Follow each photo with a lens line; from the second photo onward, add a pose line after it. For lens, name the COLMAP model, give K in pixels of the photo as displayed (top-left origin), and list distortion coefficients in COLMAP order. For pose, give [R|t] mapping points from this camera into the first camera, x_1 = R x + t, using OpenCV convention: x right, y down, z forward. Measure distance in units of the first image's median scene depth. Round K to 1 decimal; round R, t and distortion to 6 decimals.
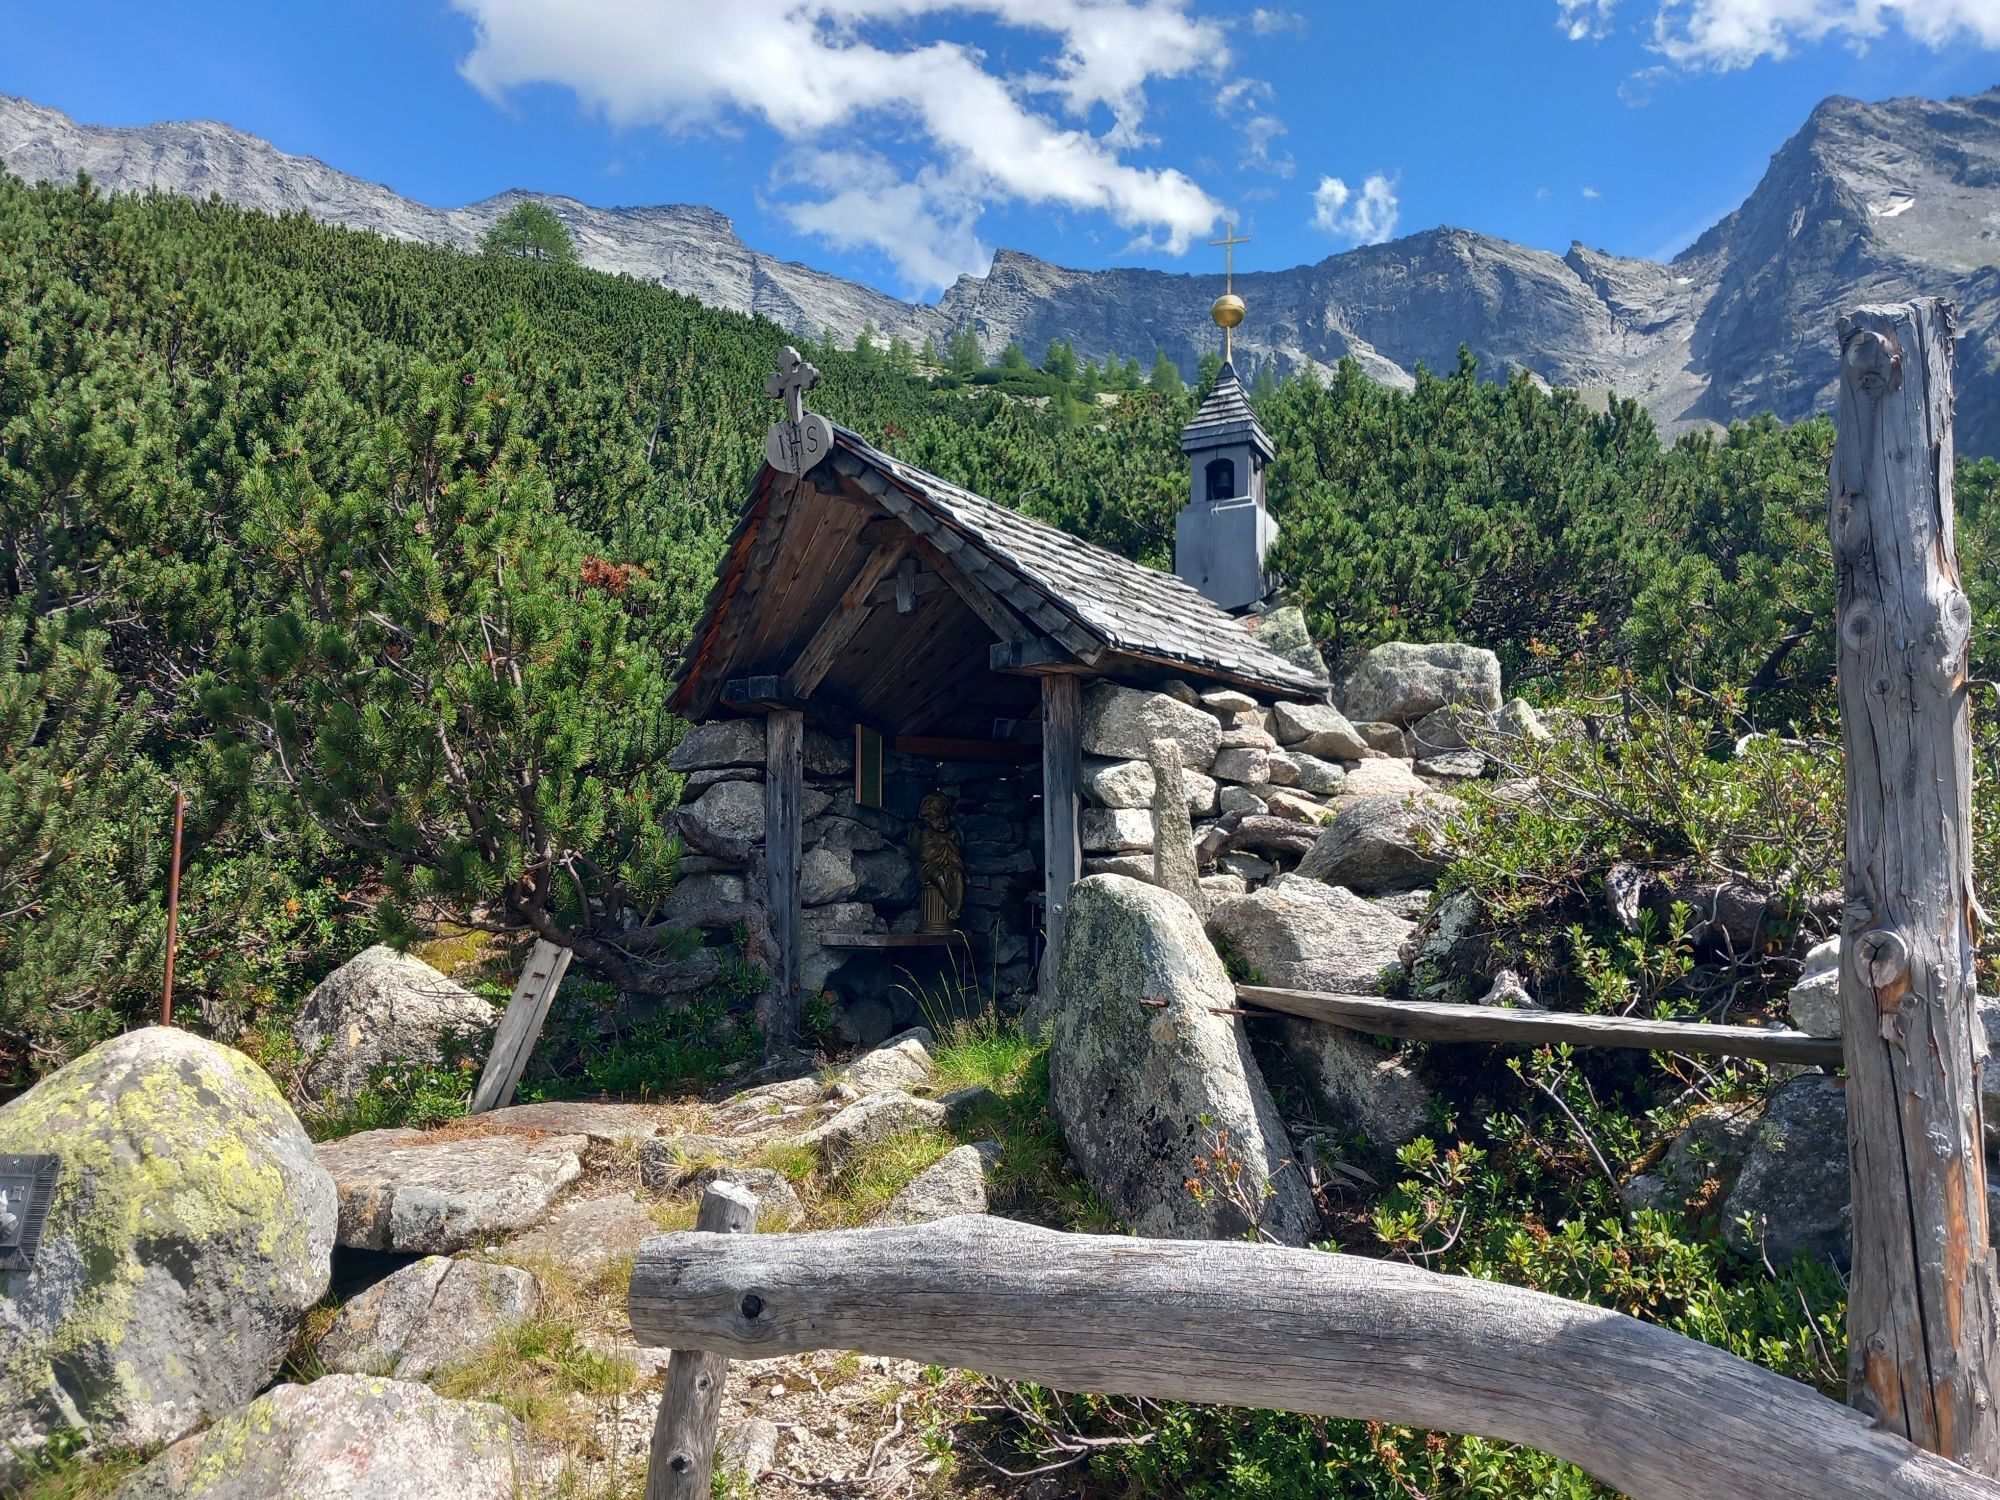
lens RADIAL K [[1566.1, 0, 1000.0], [0, 1566.1, 750.0], [0, 0, 1]] dist [0.060099, -0.086317]
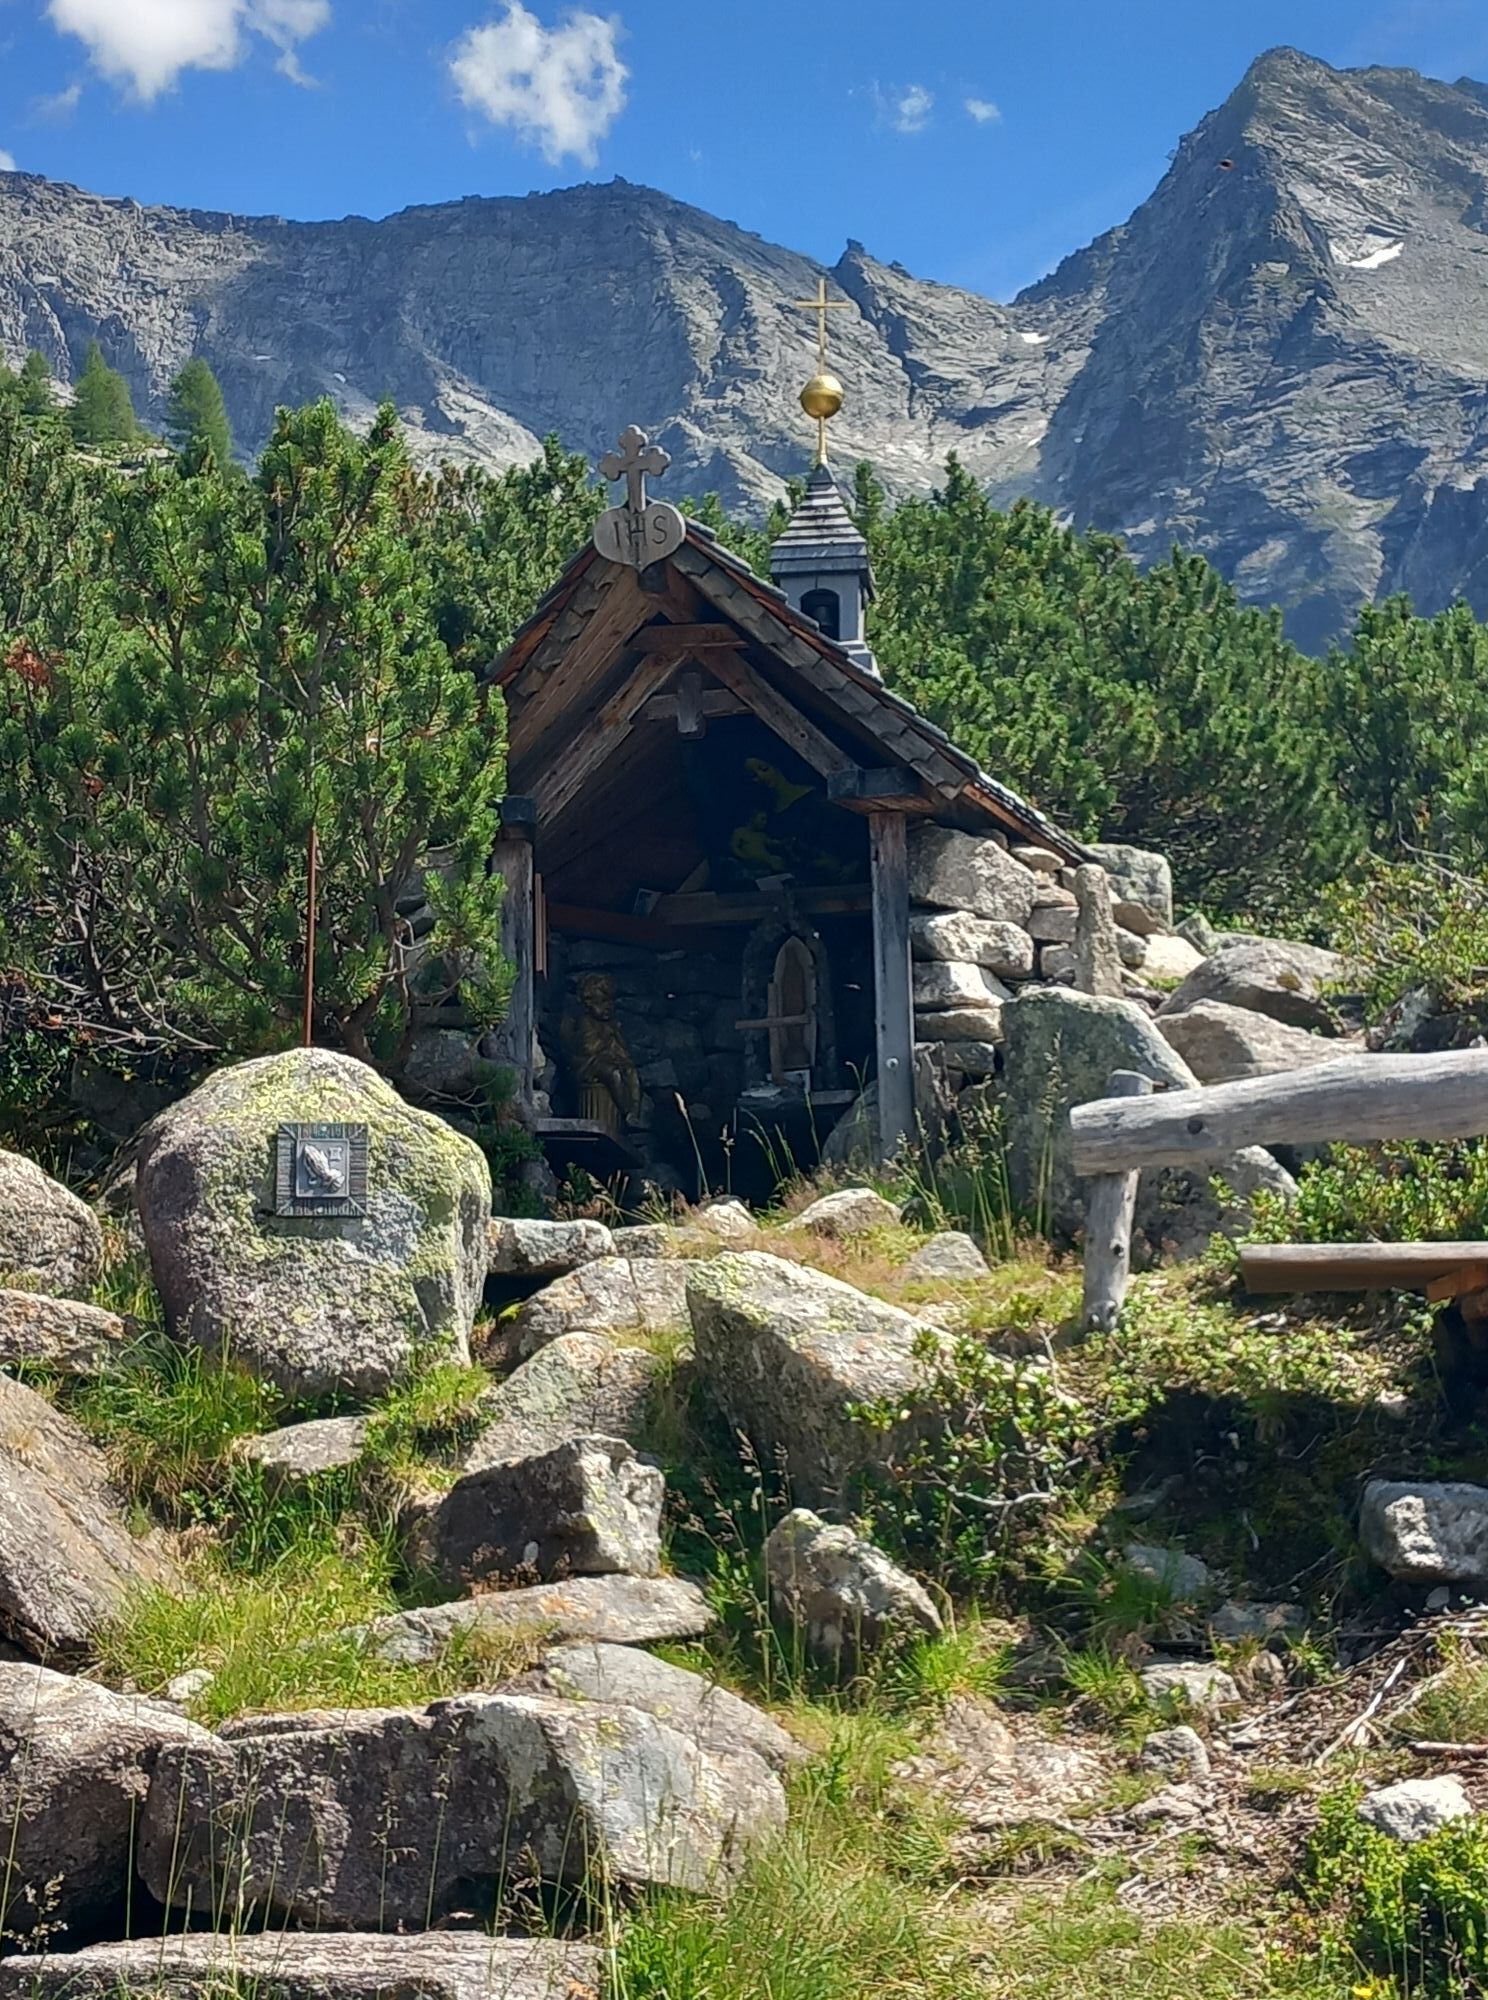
lens RADIAL K [[3170.0, 0, 744.0], [0, 3170.0, 1000.0], [0, 0, 1]] dist [0.323361, -1.345723]
pose [[0.943452, 0.052935, 0.327256, -0.334928], [-0.035753, 0.997658, -0.058303, 0.089784], [-0.329576, 0.043306, 0.943135, -0.375277]]
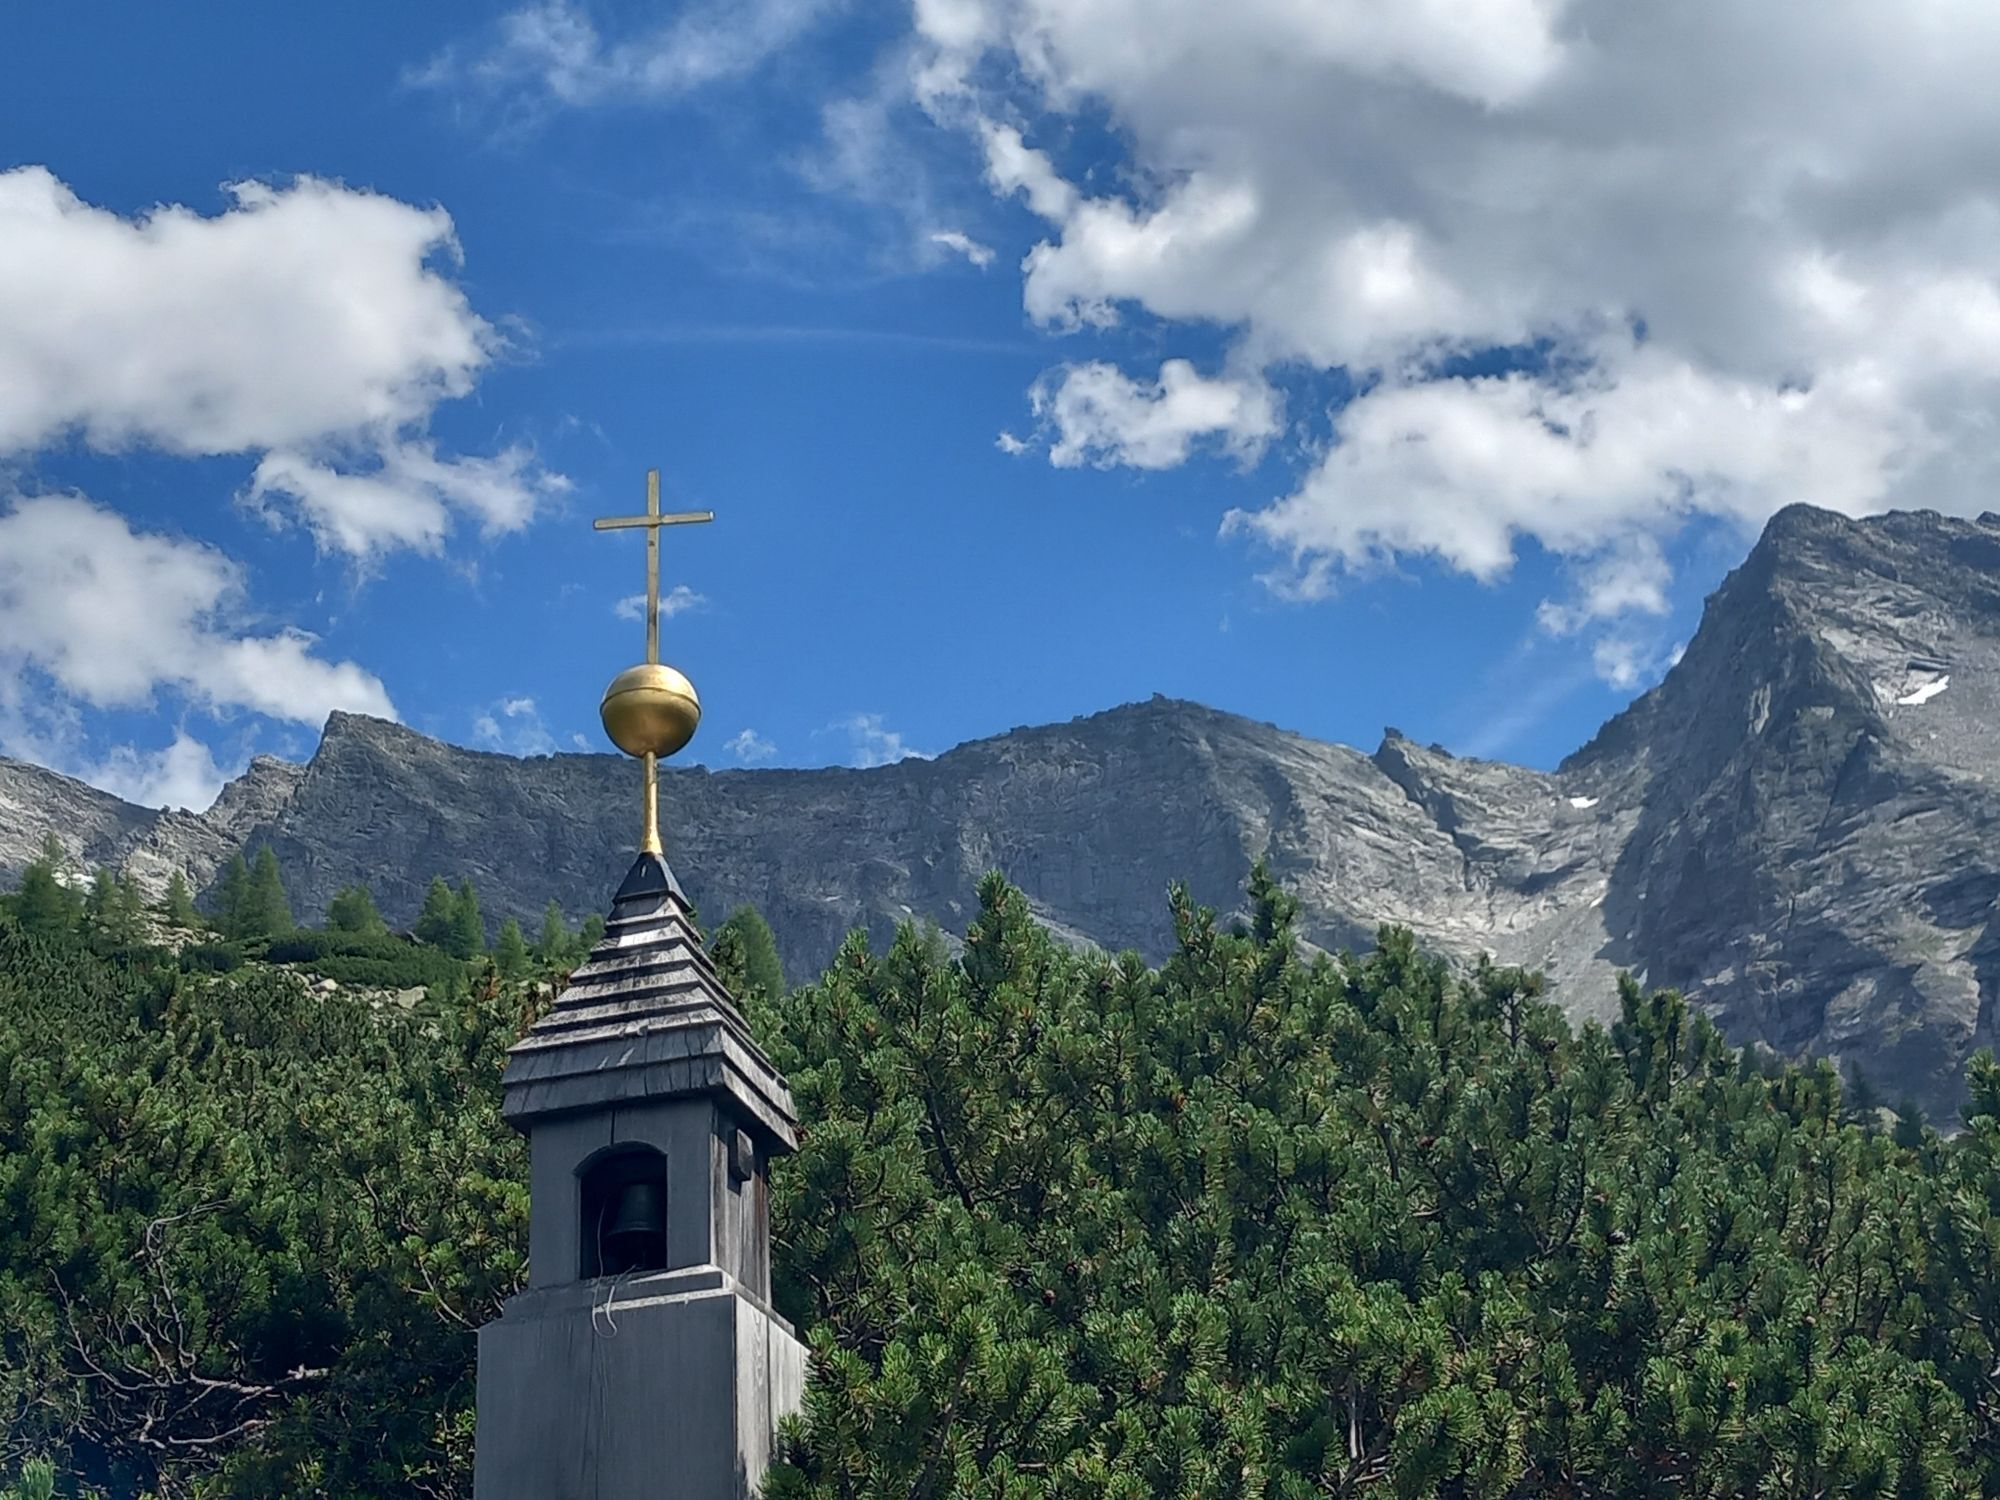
lens RADIAL K [[3054.4, 0, 975.5], [0, 3054.4, 750.3], [0, 0, 1]] dist [0.176618, -0.565290]
pose [[0.979374, 0.027704, 0.200149, 0.073284], [0.032599, 0.955914, -0.291831, -0.068604], [-0.199410, 0.292337, 0.935294, 0.335390]]
